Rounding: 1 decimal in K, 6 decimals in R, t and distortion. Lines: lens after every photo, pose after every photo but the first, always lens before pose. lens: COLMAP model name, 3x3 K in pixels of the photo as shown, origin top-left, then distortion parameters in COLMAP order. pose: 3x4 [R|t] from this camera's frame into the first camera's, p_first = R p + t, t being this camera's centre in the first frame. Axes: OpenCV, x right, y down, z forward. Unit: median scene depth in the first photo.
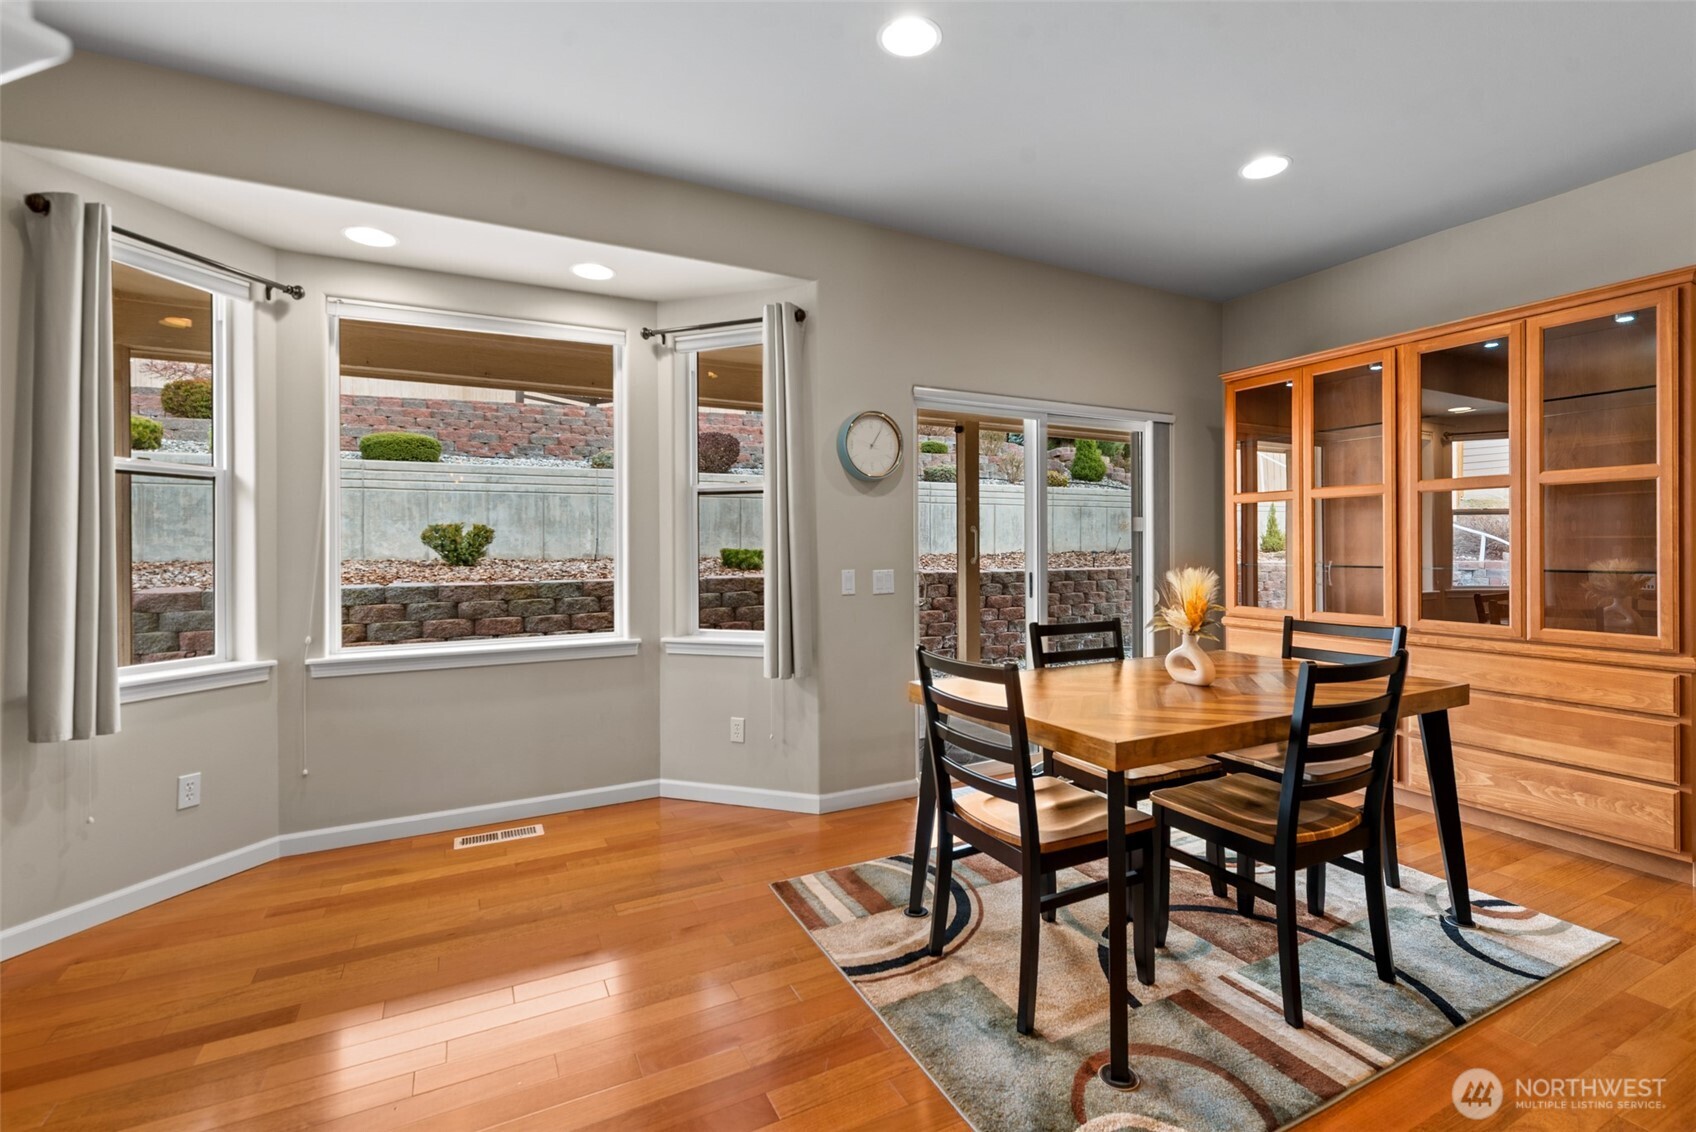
lens RADIAL K [[761.3, 0, 881.3], [0, 761.3, 549.5], [0, 0, 1]] dist [0.001228, -0.000465]
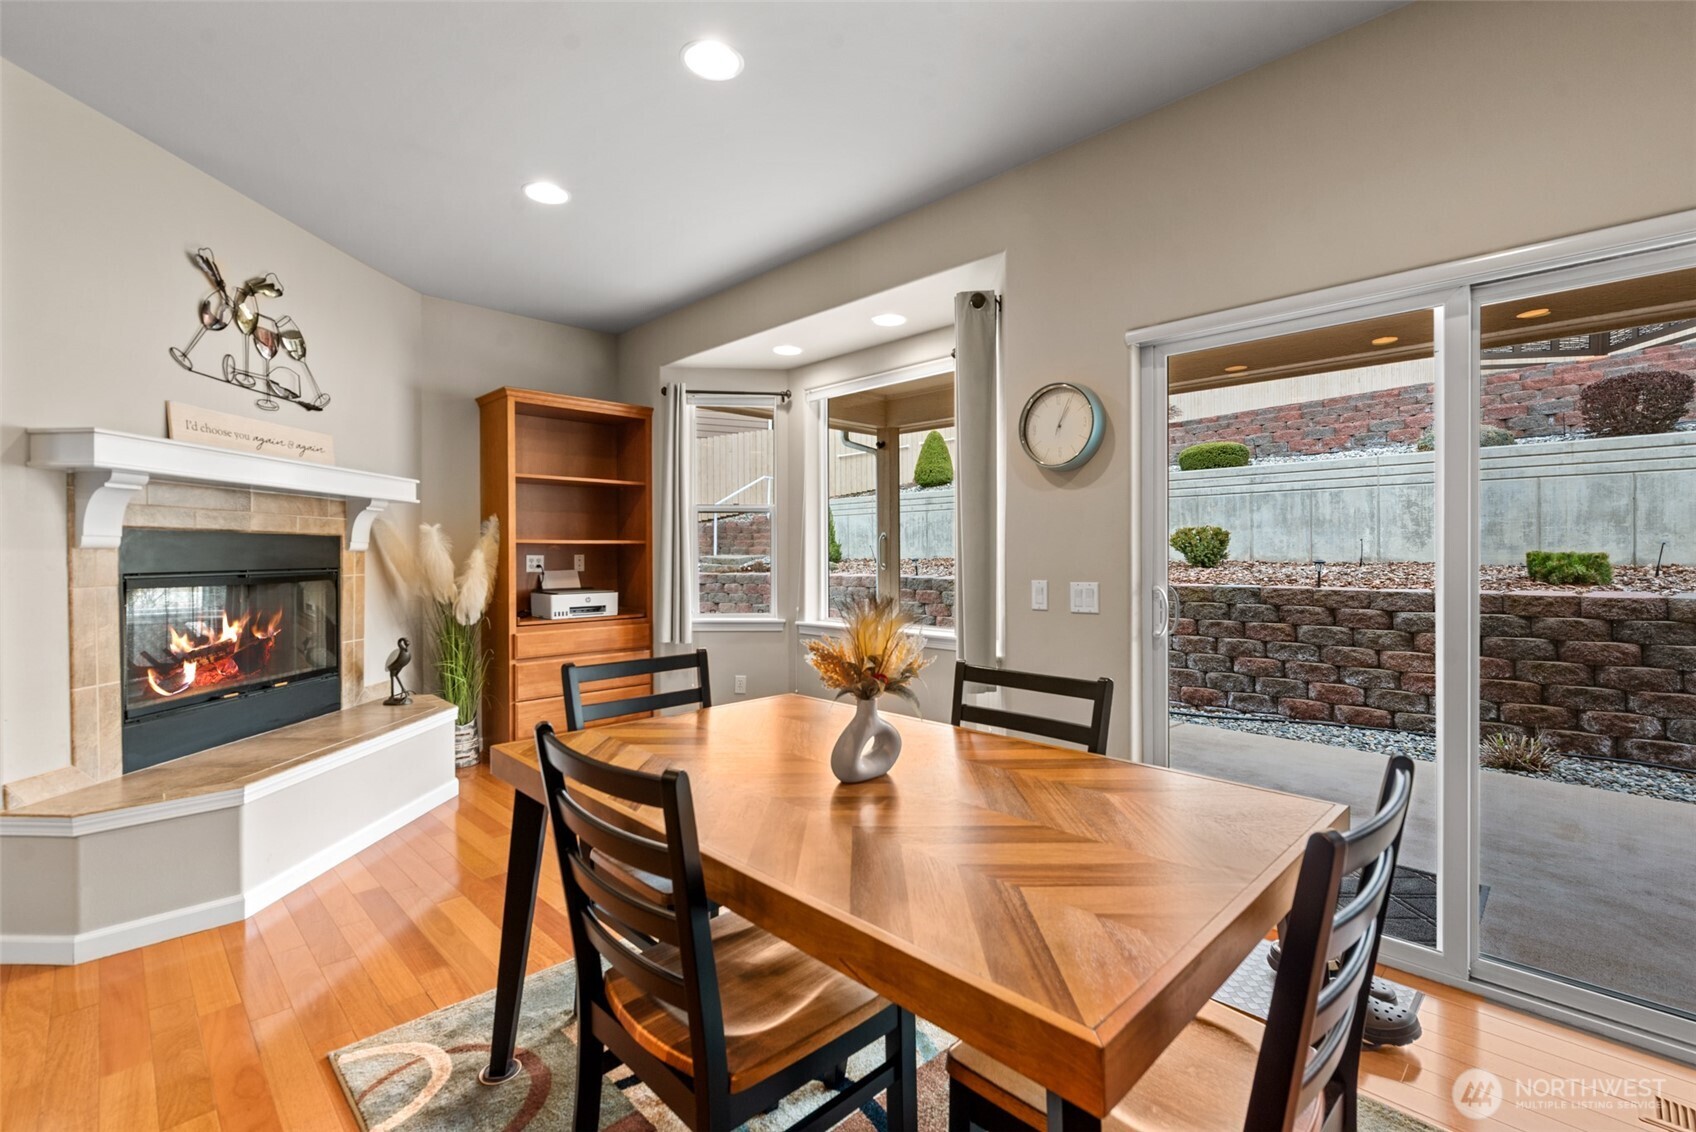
lens RADIAL K [[761.3, 0, 855.4], [0, 761.3, 559.1], [0, 0, 1]] dist [0.001228, -0.000465]
pose [[0.278535, 0.014155, -0.960322, 0.286199], [-0.003240, 0.999900, 0.013799, -0.002284], [0.960421, -0.000732, 0.278553, 0.230595]]
